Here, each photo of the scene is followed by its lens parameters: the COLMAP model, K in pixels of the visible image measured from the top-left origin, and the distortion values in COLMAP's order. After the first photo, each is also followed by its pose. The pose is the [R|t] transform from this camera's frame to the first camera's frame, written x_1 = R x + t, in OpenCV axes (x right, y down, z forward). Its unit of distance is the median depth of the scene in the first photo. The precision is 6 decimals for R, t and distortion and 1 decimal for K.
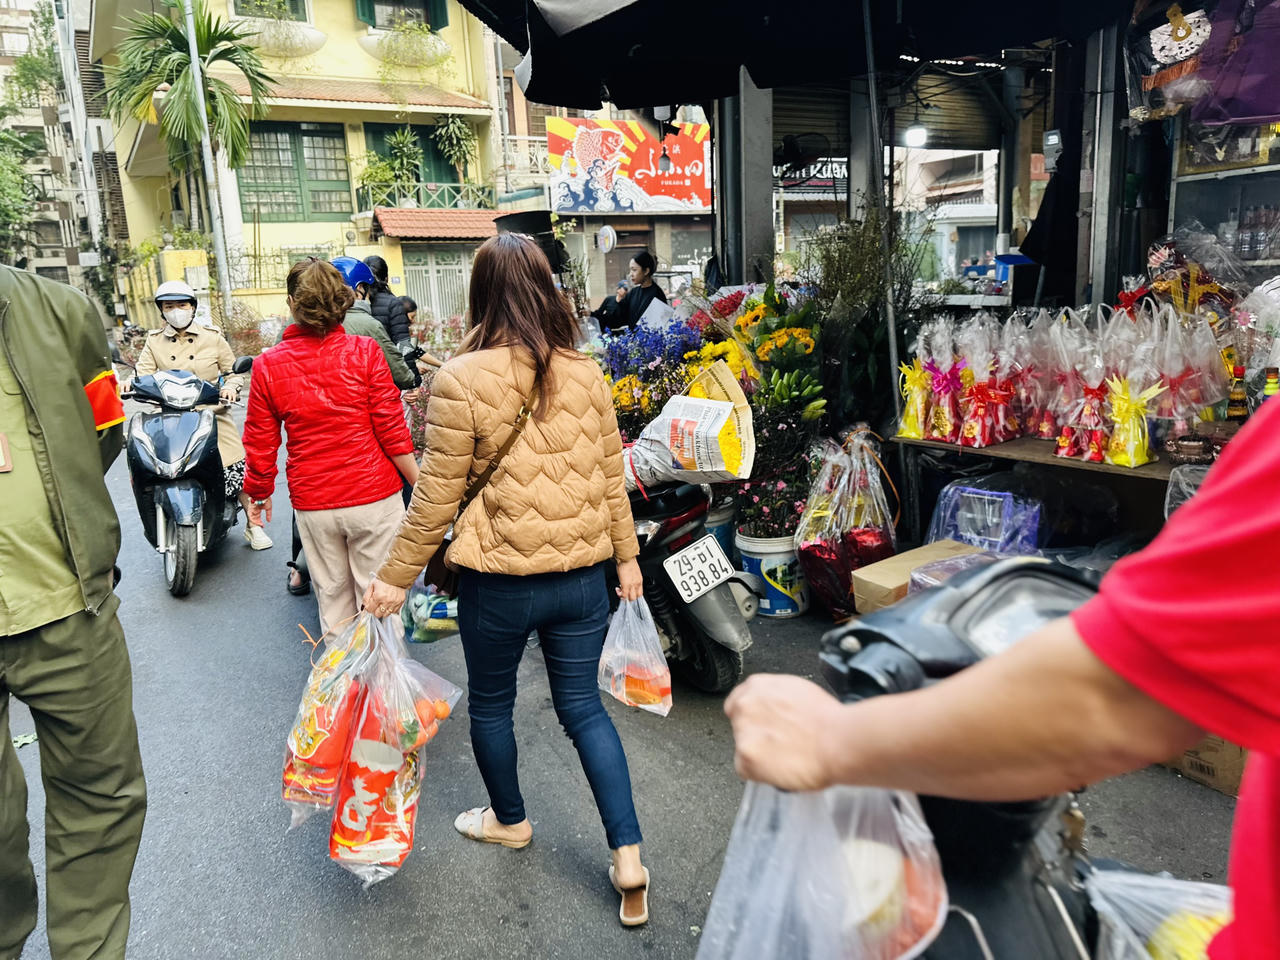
lens RADIAL K [[917.4, 0, 639.6], [0, 917.4, 478.0], [0, 0, 1]] dist [0.000386, -0.000495]
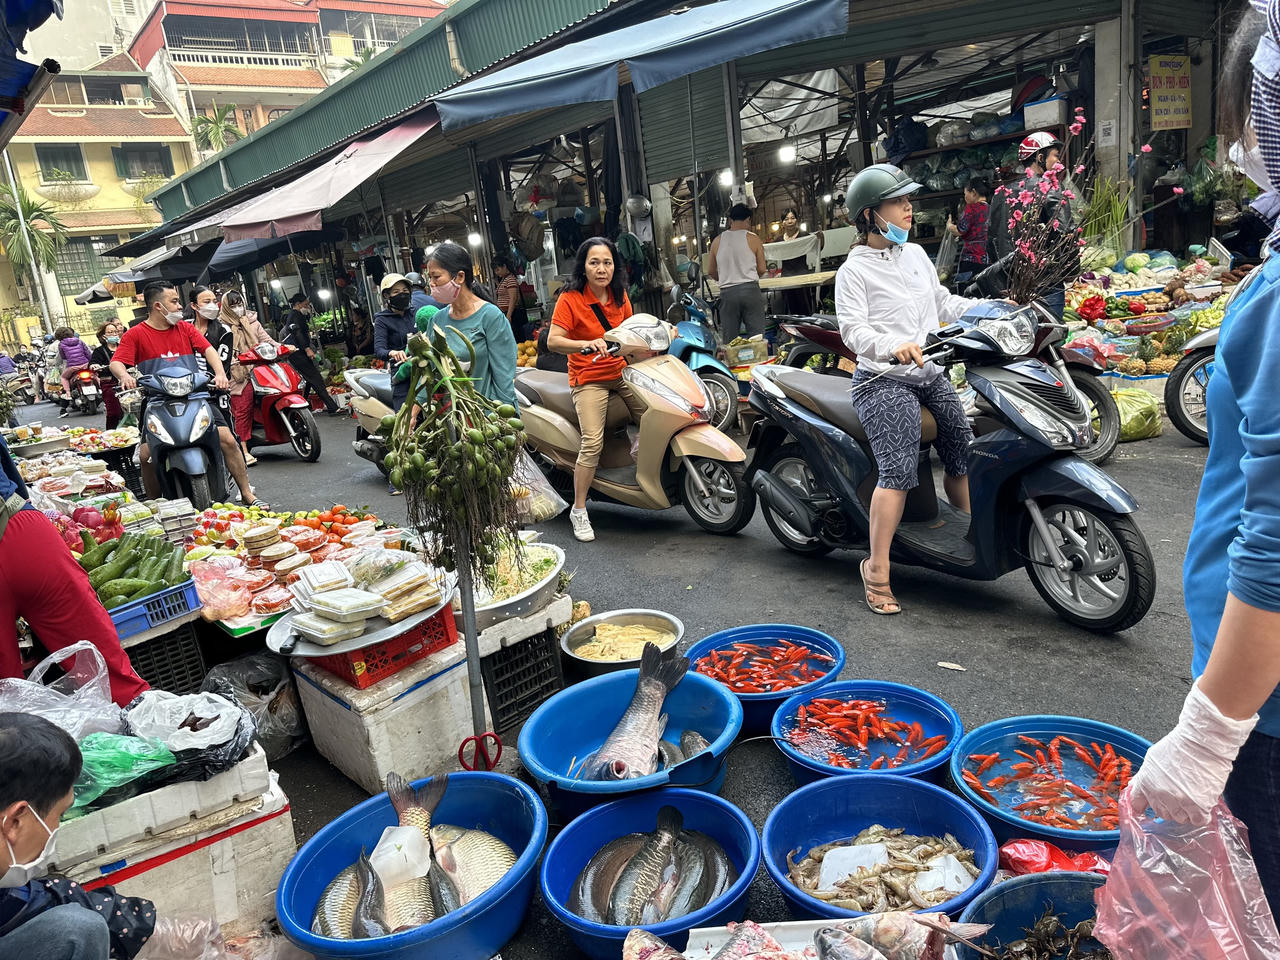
lens RADIAL K [[917.4, 0, 640.2], [0, 917.4, 479.7], [0, 0, 1]] dist [0.000386, -0.000495]
pose [[0.988123, -0.104150, 0.112985, 0.536537], [0.105314, 0.994429, -0.004372, 0.243668], [-0.111900, 0.016219, 0.993587, -1.079586]]
